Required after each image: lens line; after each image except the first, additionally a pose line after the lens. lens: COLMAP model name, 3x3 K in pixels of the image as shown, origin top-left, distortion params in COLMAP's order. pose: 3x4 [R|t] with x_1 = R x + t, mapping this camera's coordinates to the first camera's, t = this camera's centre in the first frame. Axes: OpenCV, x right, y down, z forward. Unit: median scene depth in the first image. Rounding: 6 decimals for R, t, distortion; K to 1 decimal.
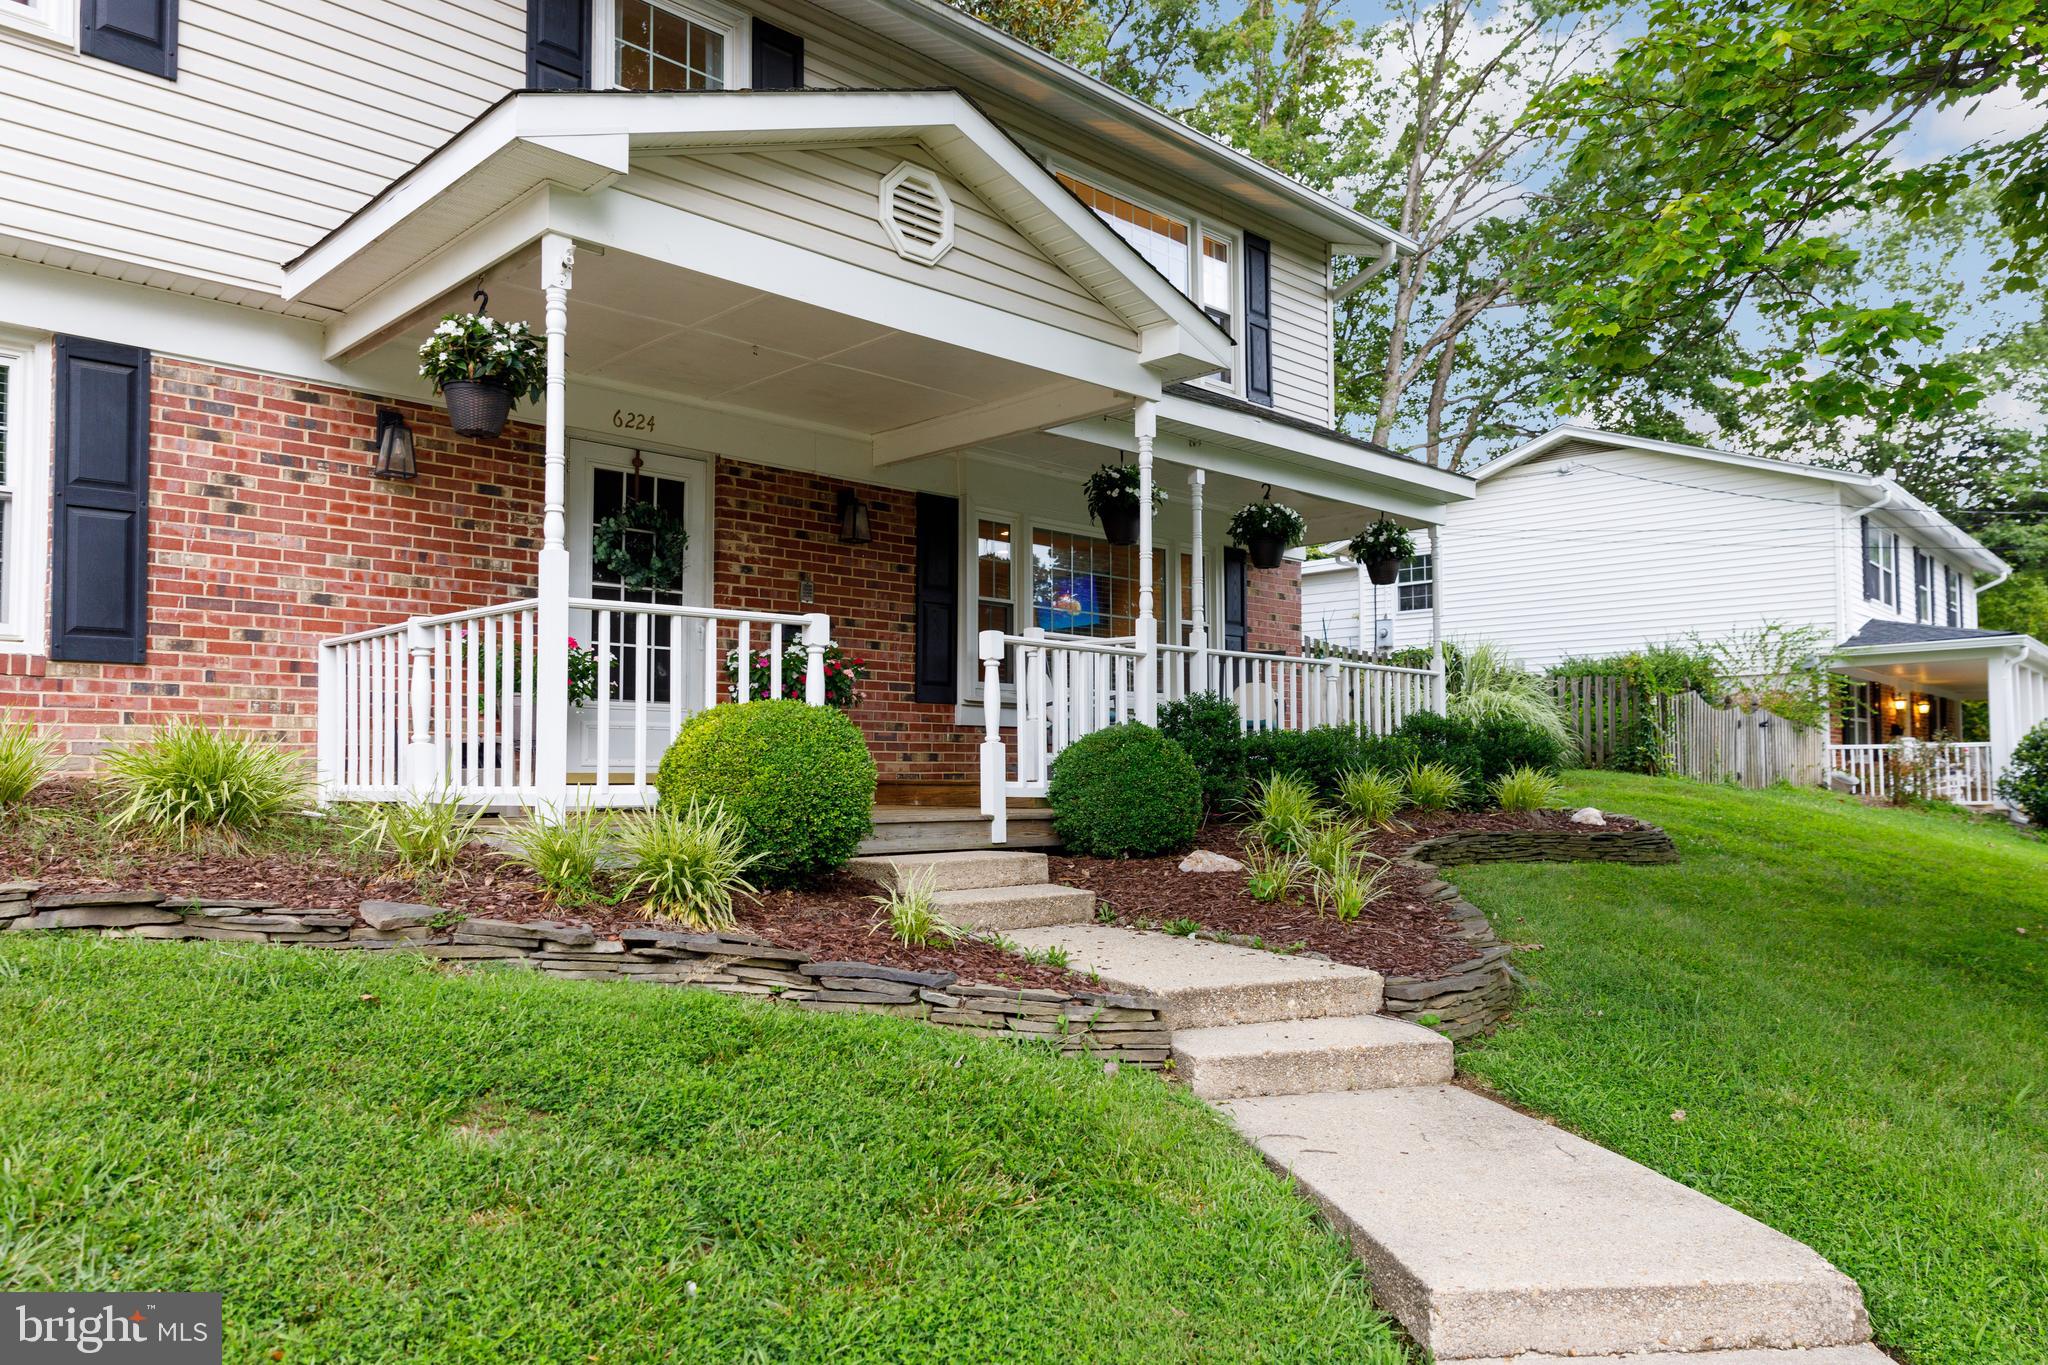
lens RADIAL K [[1428.1, 0, 1055.9], [0, 1428.1, 731.5], [0, 0, 1]] dist [0.007606, -0.003390]
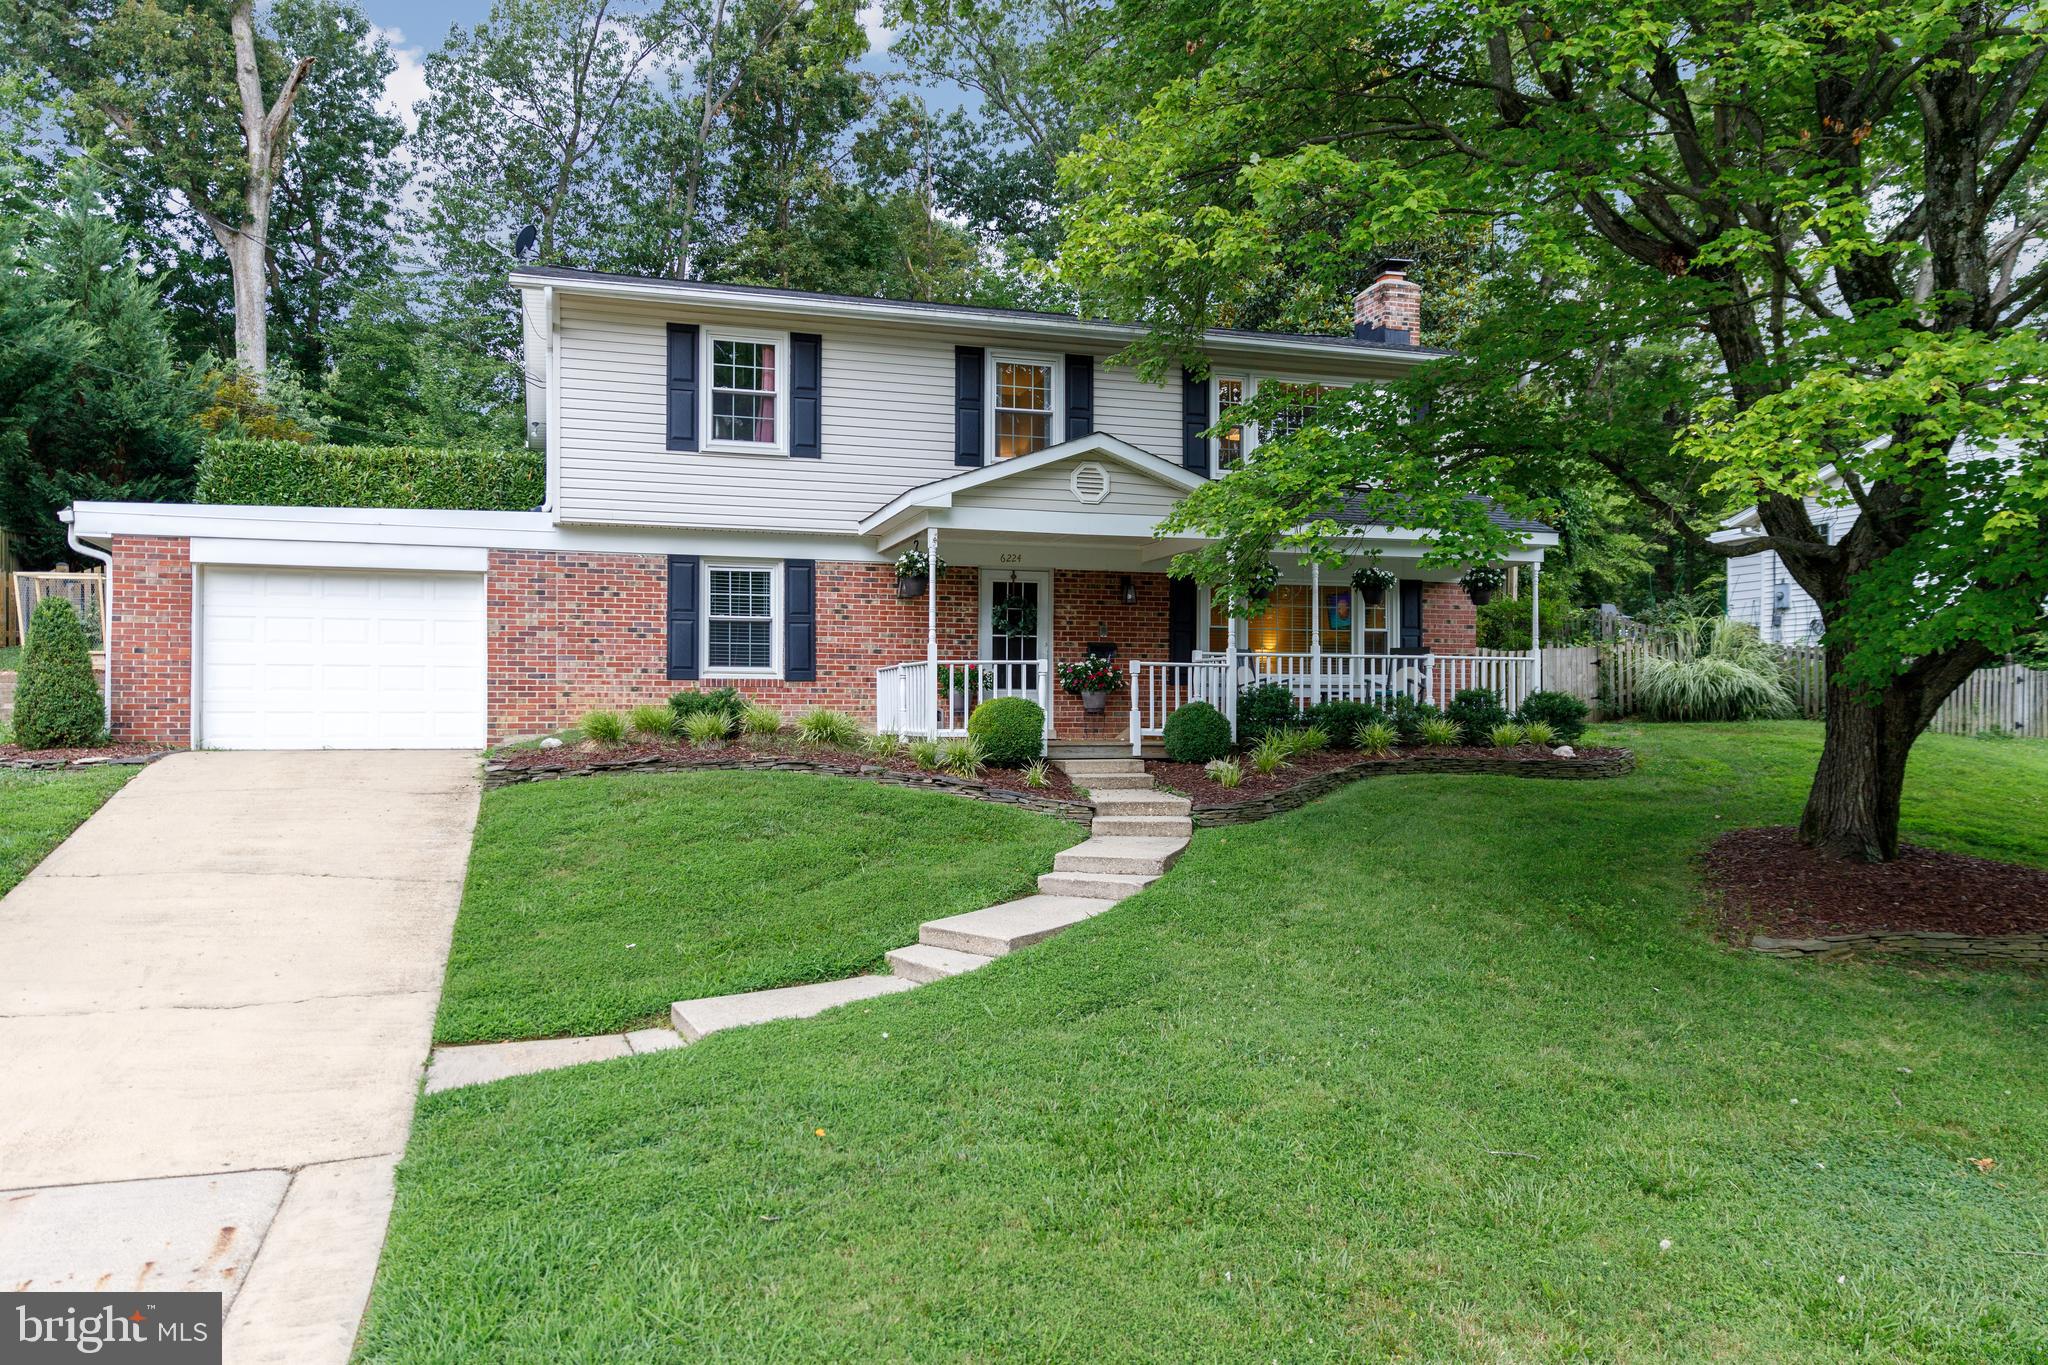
lens RADIAL K [[1428.1, 0, 1055.9], [0, 1428.1, 731.5], [0, 0, 1]] dist [0.007606, -0.003390]
pose [[0.902513, 0.007578, -0.430596, 0.864919], [0.010405, 0.999170, 0.039394, -0.052555], [0.430537, -0.040034, 0.901685, -1.140453]]
